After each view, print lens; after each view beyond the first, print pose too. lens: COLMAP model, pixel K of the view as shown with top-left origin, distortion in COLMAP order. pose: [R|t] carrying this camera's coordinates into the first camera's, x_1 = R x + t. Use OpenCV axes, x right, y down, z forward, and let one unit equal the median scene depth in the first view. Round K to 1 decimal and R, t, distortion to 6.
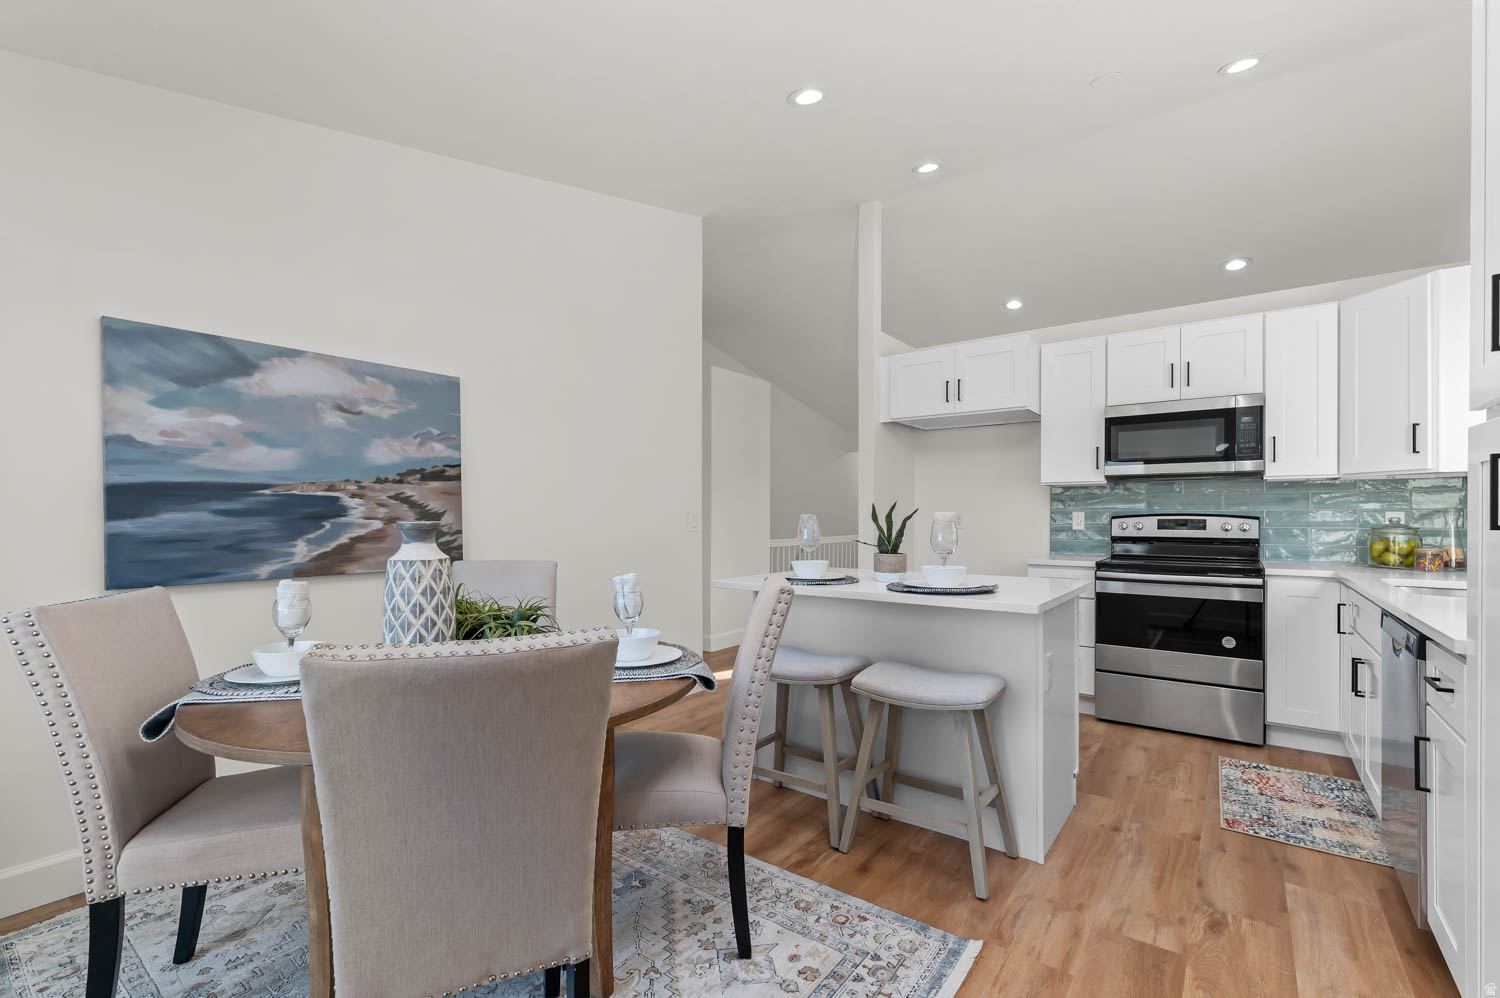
lens RADIAL K [[646.7, 0, 754.6], [0, 646.7, 509.4], [0, 0, 1]] dist [0.000313, 0.000346]
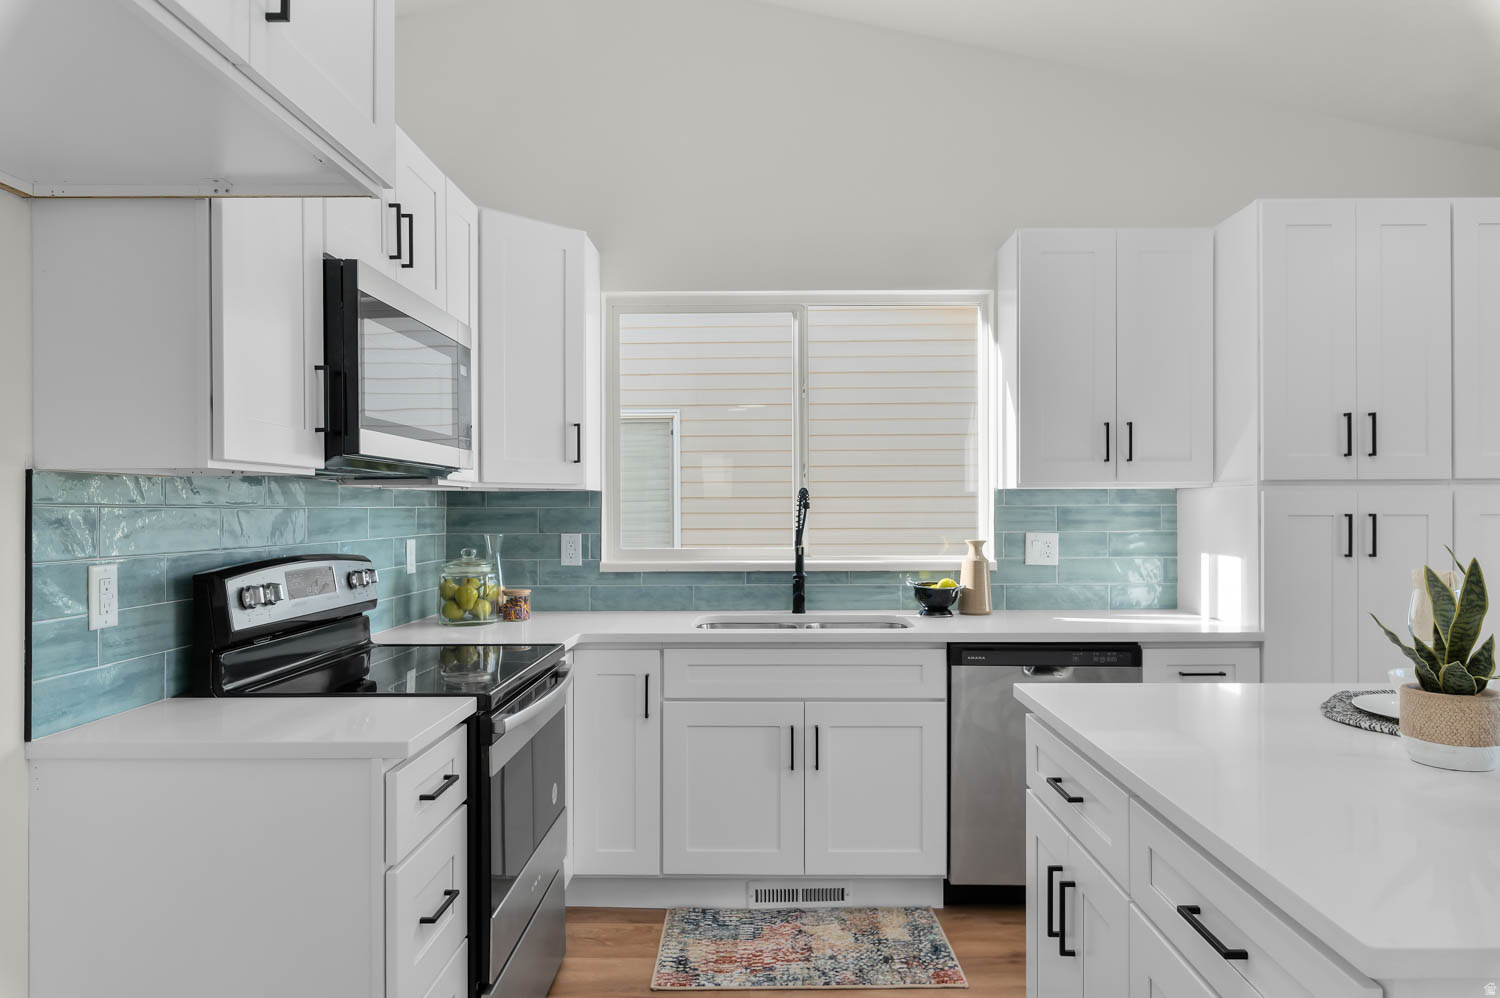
lens RADIAL K [[951.9, 0, 759.5], [0, 951.9, 504.3], [0, 0, 1]] dist [-0.004846, 0.001562]
pose [[-0.589352, 0.003151, 0.807870, -0.001532], [-0.006415, 0.999943, -0.008581, -0.040037], [-0.807851, -0.010240, -0.589298, 1.919185]]
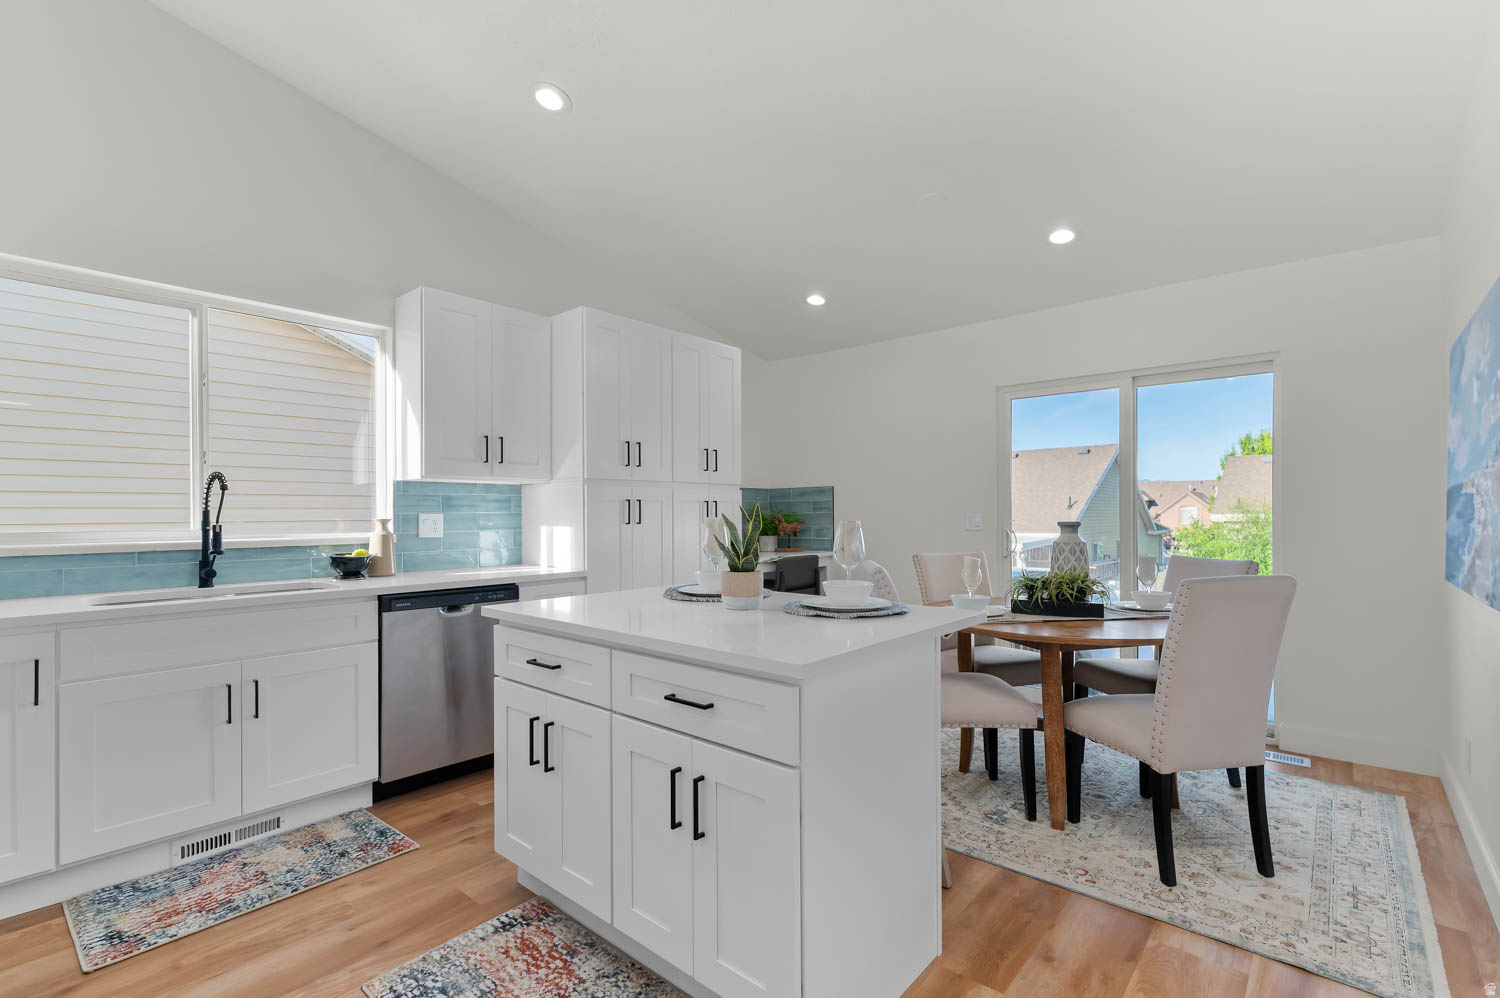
lens RADIAL K [[674.3, 0, 755.3], [0, 674.3, 511.3], [0, 0, 1]] dist [0.002627, -0.000814]
pose [[-0.997384, 0.004420, 0.072145, 0.158360], [0.003492, 0.999910, -0.012981, 0.007516], [-0.072196, -0.012695, -0.997310, 2.076923]]
